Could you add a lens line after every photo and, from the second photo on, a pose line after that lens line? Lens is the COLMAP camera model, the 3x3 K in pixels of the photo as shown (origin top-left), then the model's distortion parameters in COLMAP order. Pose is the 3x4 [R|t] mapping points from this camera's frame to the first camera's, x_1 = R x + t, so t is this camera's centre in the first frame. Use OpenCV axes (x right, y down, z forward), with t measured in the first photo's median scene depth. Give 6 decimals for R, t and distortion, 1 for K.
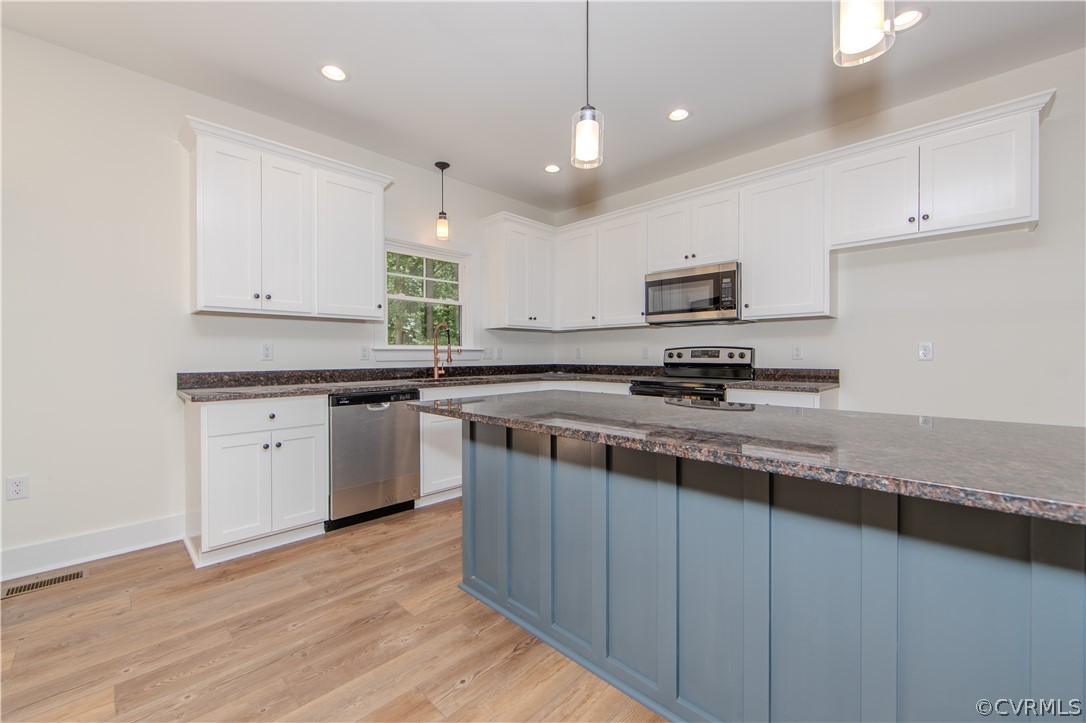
lens RADIAL K [[426.4, 0, 542.9], [0, 426.4, 357.4], [0, 0, 1]] dist [-0.003842, -0.000488]
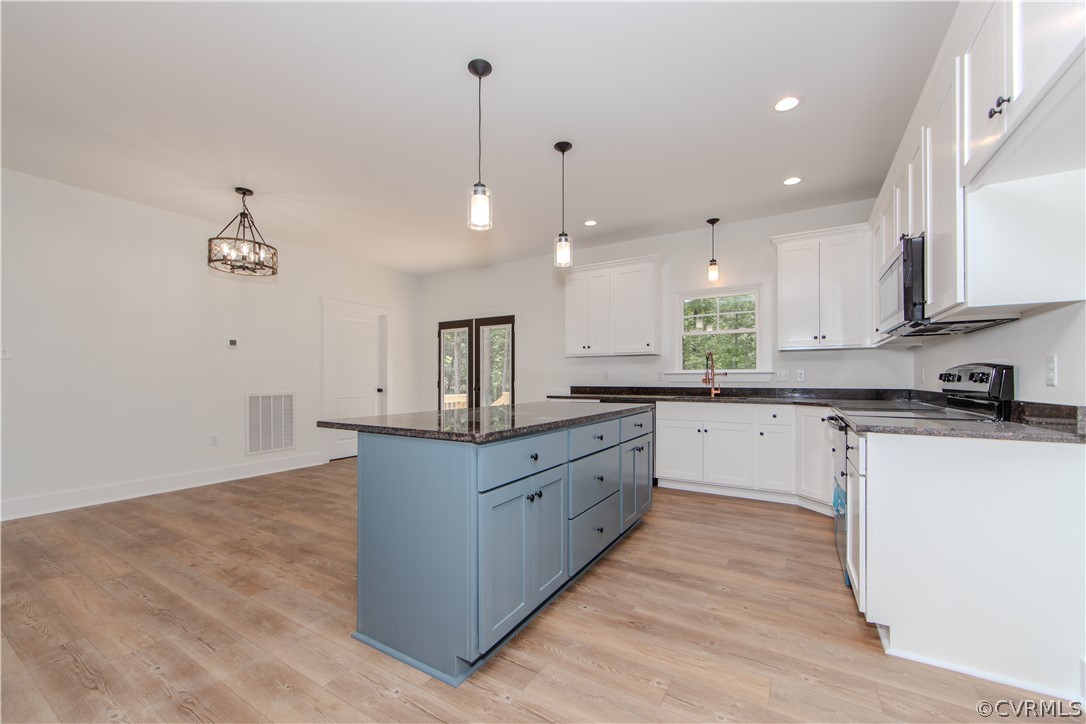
lens RADIAL K [[426.4, 0, 524.0], [0, 426.4, 375.1], [0, 0, 1]] dist [-0.003842, -0.000488]
pose [[0.227181, -0.002346, -0.973850, 0.925302], [-0.003870, 0.999987, -0.003312, -0.007746], [0.973845, 0.004521, 0.227169, 0.226680]]
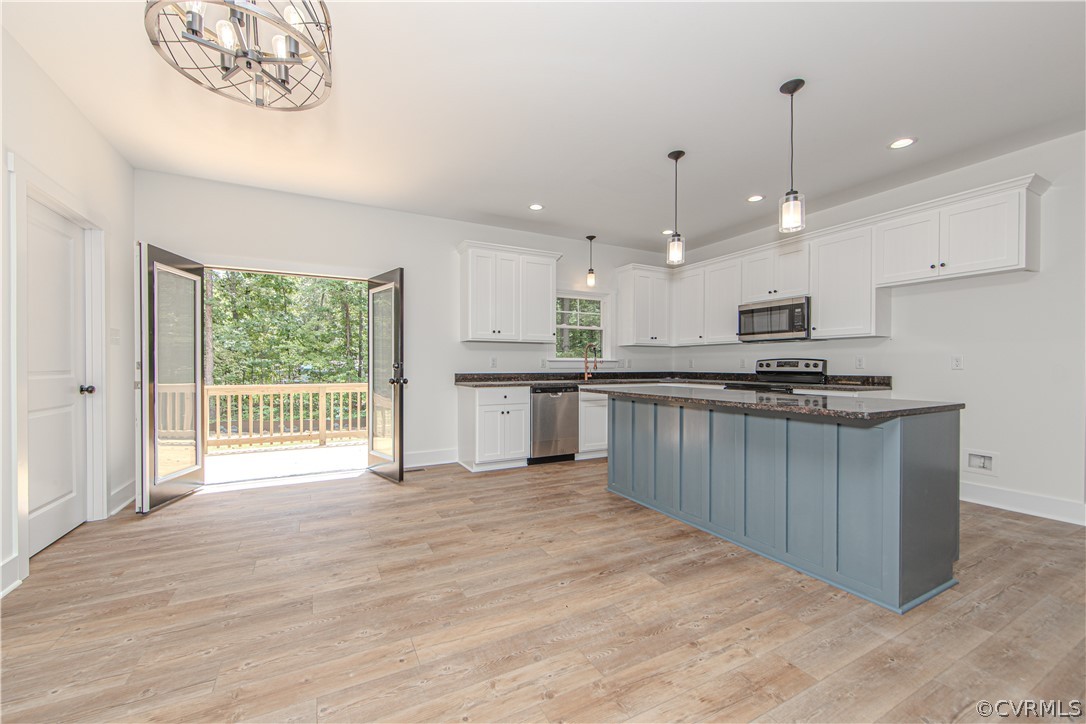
lens RADIAL K [[426.4, 0, 543.4], [0, 426.4, 365.8], [0, 0, 1]] dist [-0.003842, -0.000488]
pose [[0.954092, 0.003976, -0.299486, 0.061300], [-0.004995, 0.999984, -0.002639, 0.004912], [0.299471, 0.004014, 0.954097, -0.536973]]
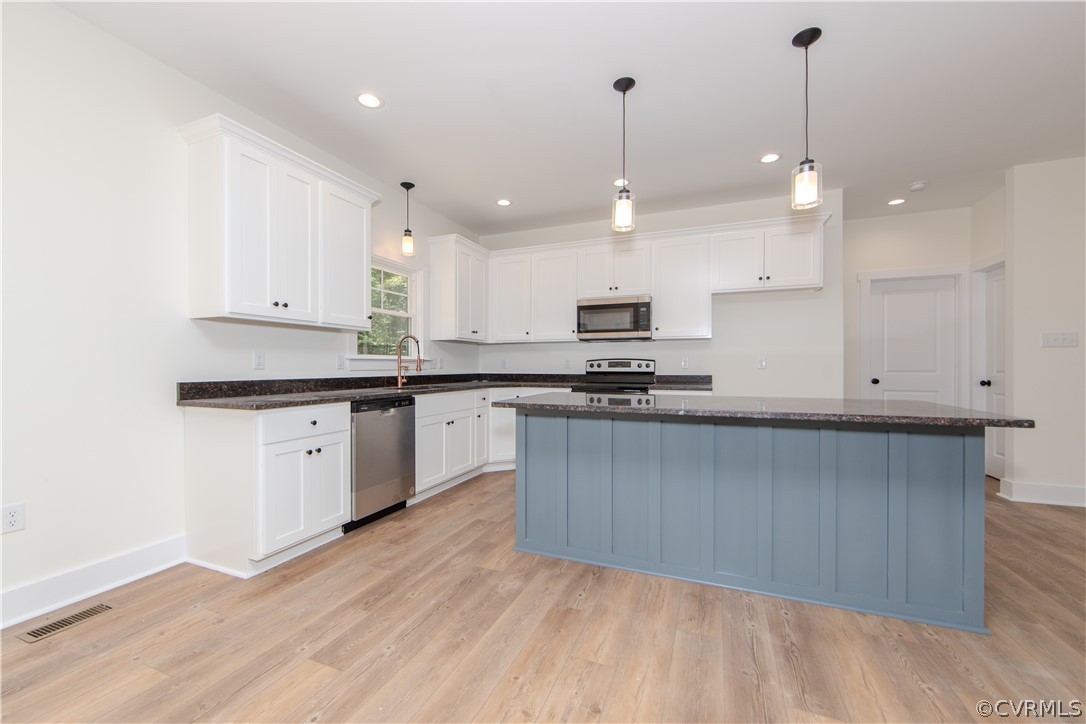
lens RADIAL K [[426.4, 0, 532.1], [0, 426.4, 368.4], [0, 0, 1]] dist [-0.003842, -0.000488]
pose [[0.929006, 0.000084, 0.370064, -0.383144], [0.000261, 1.000000, -0.000881, 0.005778], [-0.370064, 0.000915, 0.929006, -0.112289]]
